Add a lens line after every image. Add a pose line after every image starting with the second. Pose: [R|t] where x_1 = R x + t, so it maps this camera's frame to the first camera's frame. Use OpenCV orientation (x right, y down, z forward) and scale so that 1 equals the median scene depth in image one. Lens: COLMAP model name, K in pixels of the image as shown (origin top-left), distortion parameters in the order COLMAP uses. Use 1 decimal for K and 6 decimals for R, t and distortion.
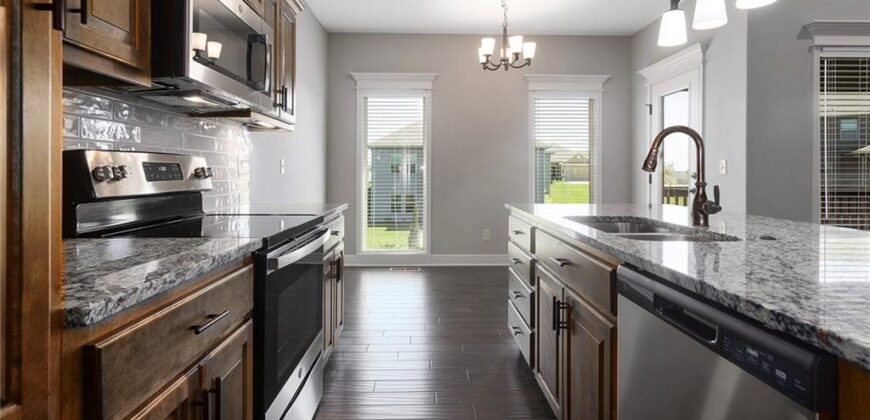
lens RADIAL K [[417.0, 0, 433.8], [0, 417.0, 173.6], [0, 0, 1]] dist [-0.000633, 0.002593]
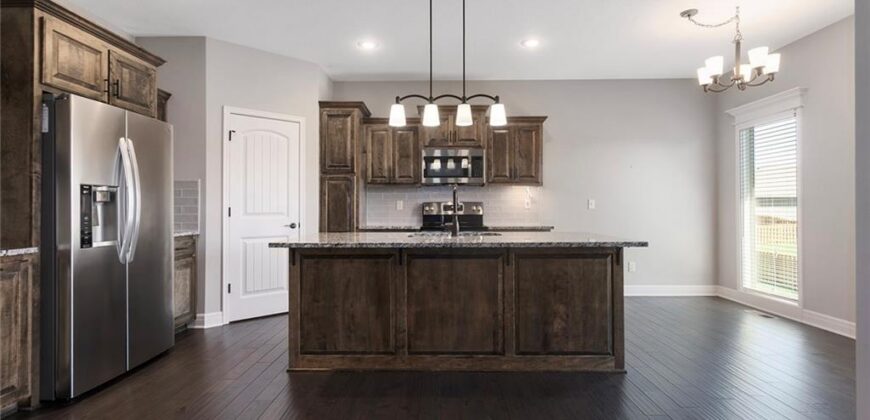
lens RADIAL K [[417.0, 0, 430.8], [0, 417.0, 204.2], [0, 0, 1]] dist [-0.000633, 0.002593]
pose [[-0.042972, -0.009678, -0.999029, 1.543067], [-0.002787, 0.999950, -0.009567, -0.000375], [0.999072, 0.002373, -0.042996, 0.569922]]
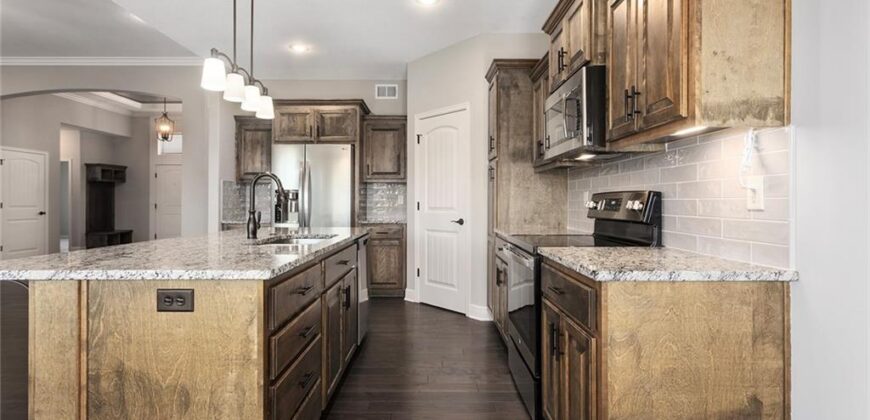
lens RADIAL K [[417.0, 0, 434.7], [0, 417.0, 200.9], [0, 0, 1]] dist [-0.000633, 0.002593]
pose [[-0.999753, -0.004019, 0.021861, -0.034491], [-0.003969, 0.999989, 0.002327, -0.010404], [-0.021871, 0.002239, -0.999758, 1.505484]]
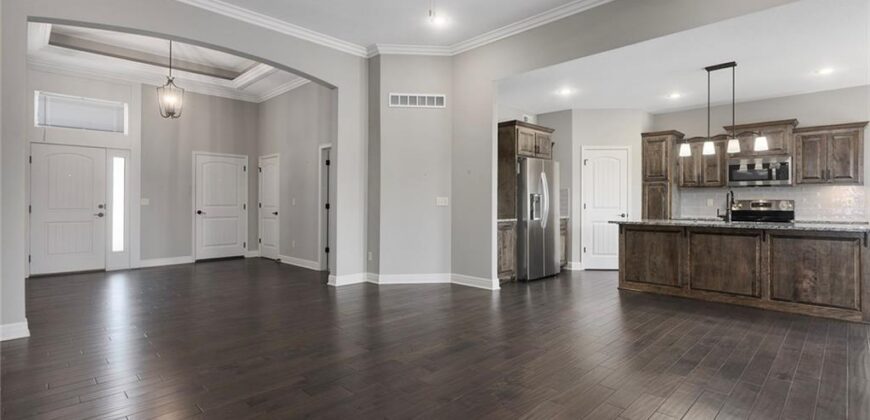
lens RADIAL K [[417.0, 0, 428.5], [0, 417.0, 202.1], [0, 0, 1]] dist [-0.000633, 0.002593]
pose [[-0.725709, -0.007466, -0.687962, 2.587330], [-0.008821, 0.999960, -0.001547, 0.001785], [0.687946, 0.004946, -0.725745, 1.006763]]
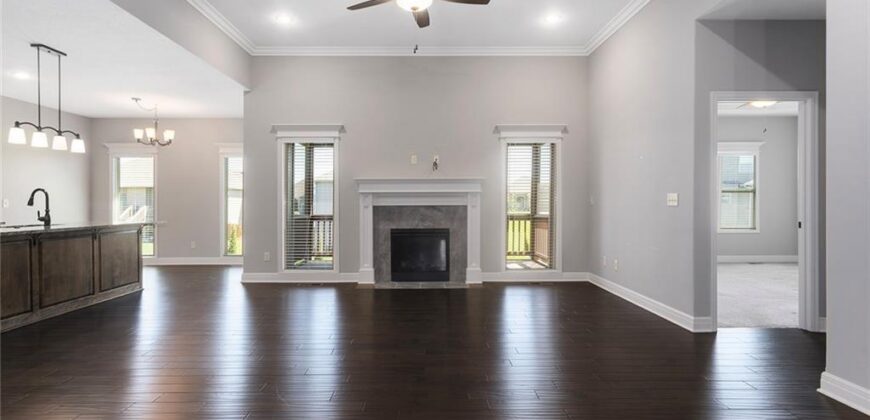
lens RADIAL K [[417.0, 0, 431.1], [0, 417.0, 204.3], [0, 0, 1]] dist [-0.000633, 0.002593]
pose [[0.999922, -0.007366, -0.010113, 1.911490], [0.007333, 0.999968, -0.003249, 0.008827], [0.010137, 0.003175, 0.999944, -1.029678]]
